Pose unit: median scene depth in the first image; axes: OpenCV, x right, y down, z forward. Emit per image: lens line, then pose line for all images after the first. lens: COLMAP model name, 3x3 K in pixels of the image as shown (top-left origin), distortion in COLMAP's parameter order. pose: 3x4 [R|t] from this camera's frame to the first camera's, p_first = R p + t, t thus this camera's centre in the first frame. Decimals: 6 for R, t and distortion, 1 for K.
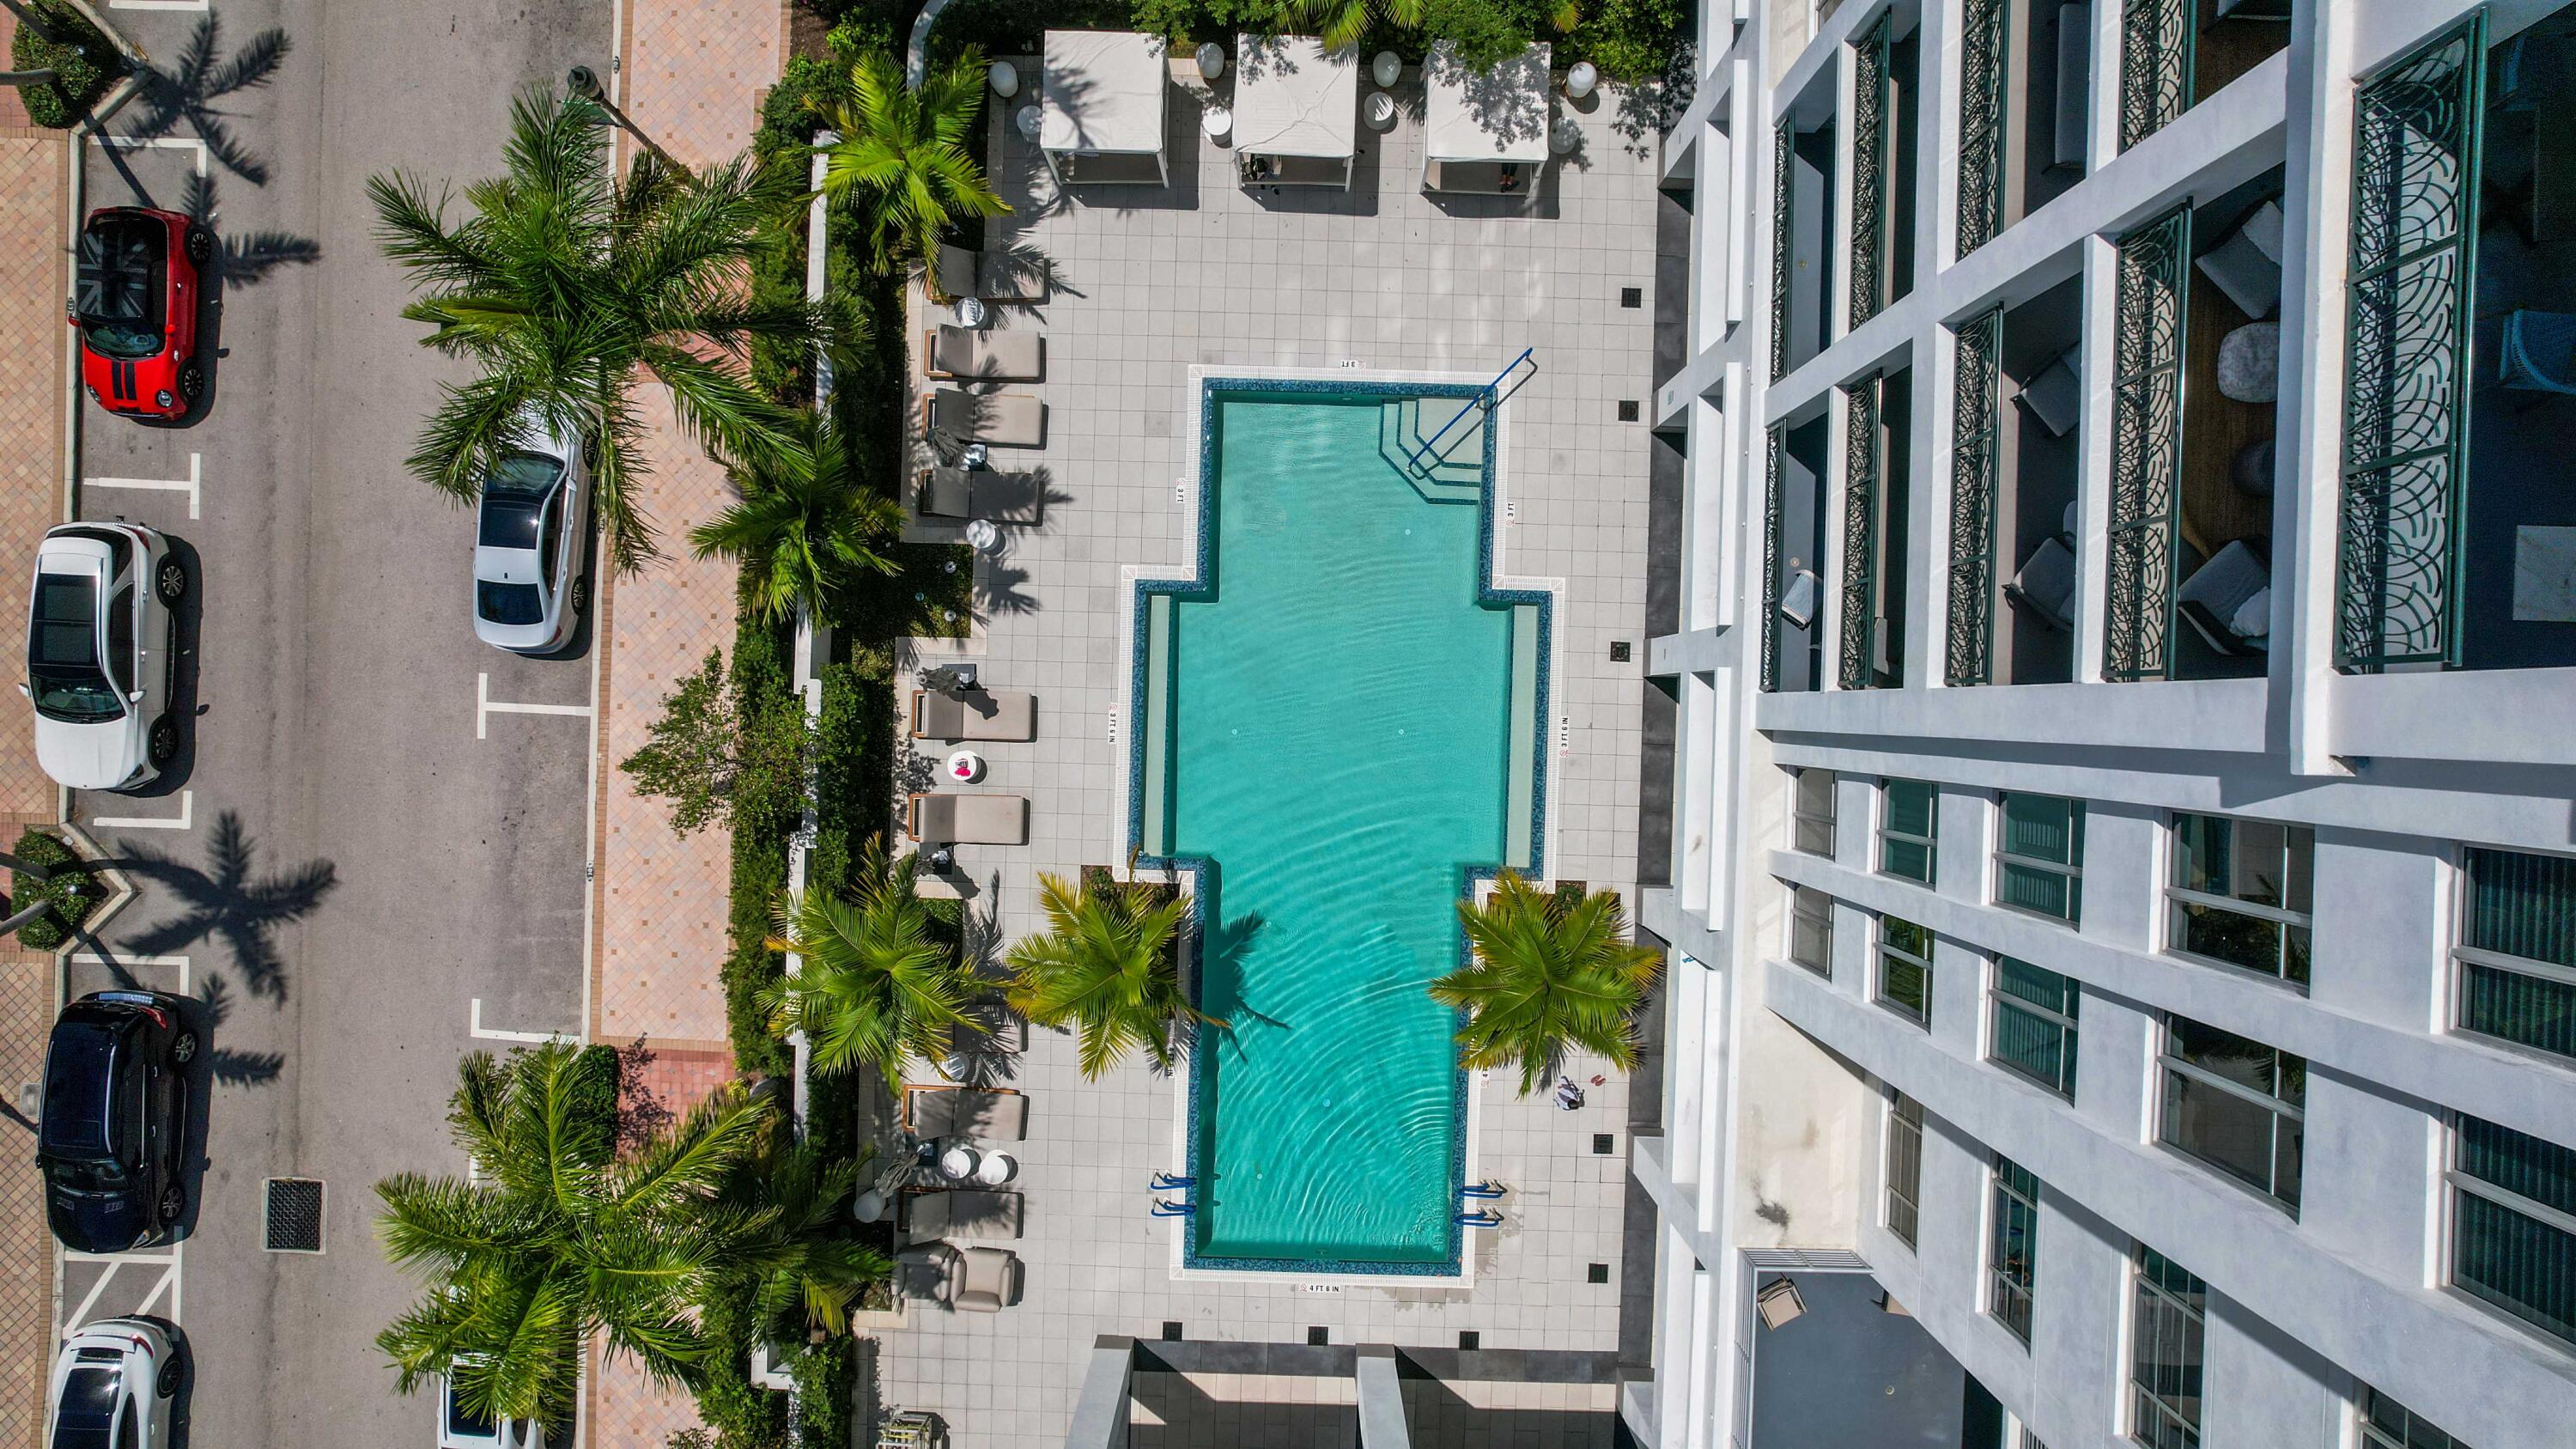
lens RADIAL K [[1767.4, 0, 1288.0], [0, 1767.4, 724.5], [0, 0, 1]] dist [-0.034392, 0.005709]
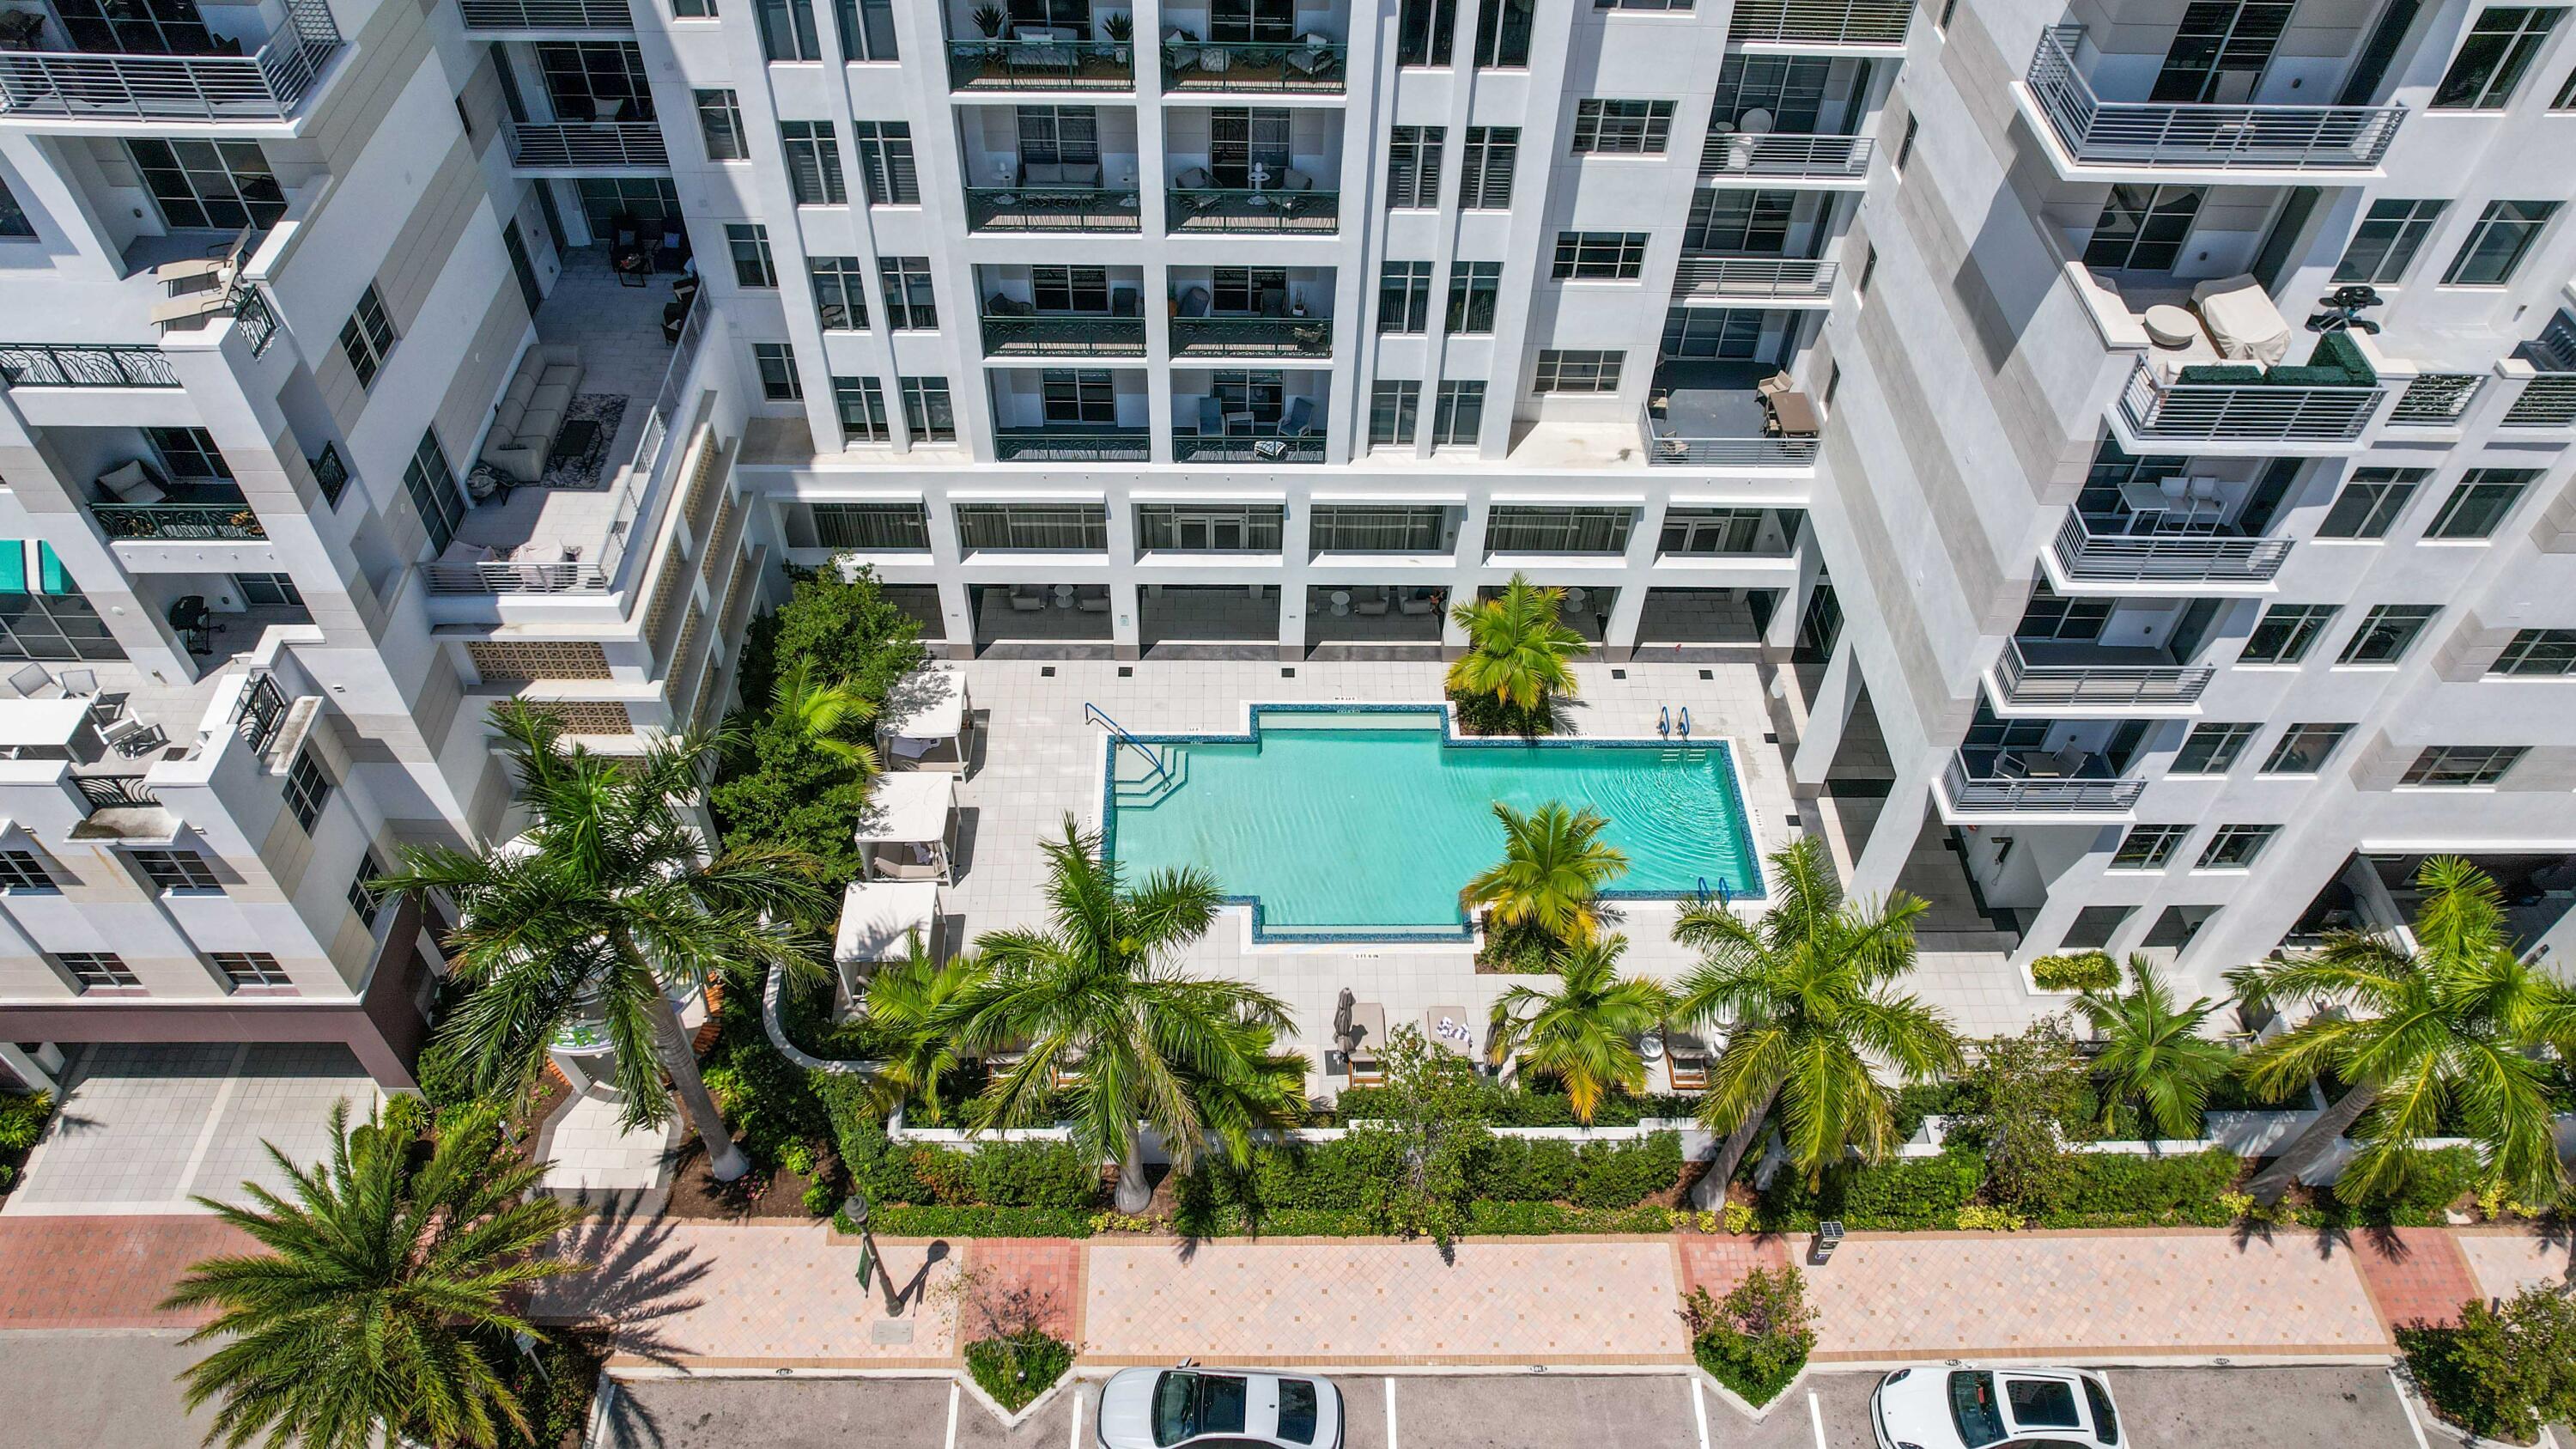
lens RADIAL K [[1767.4, 0, 1288.0], [0, 1767.4, 724.5], [0, 0, 1]] dist [-0.034392, 0.005709]
pose [[-0.050695, -0.733252, 0.678064, -0.847241], [0.998503, -0.023265, 0.049494, -0.115791], [-0.020516, 0.679559, 0.733334, -0.057507]]
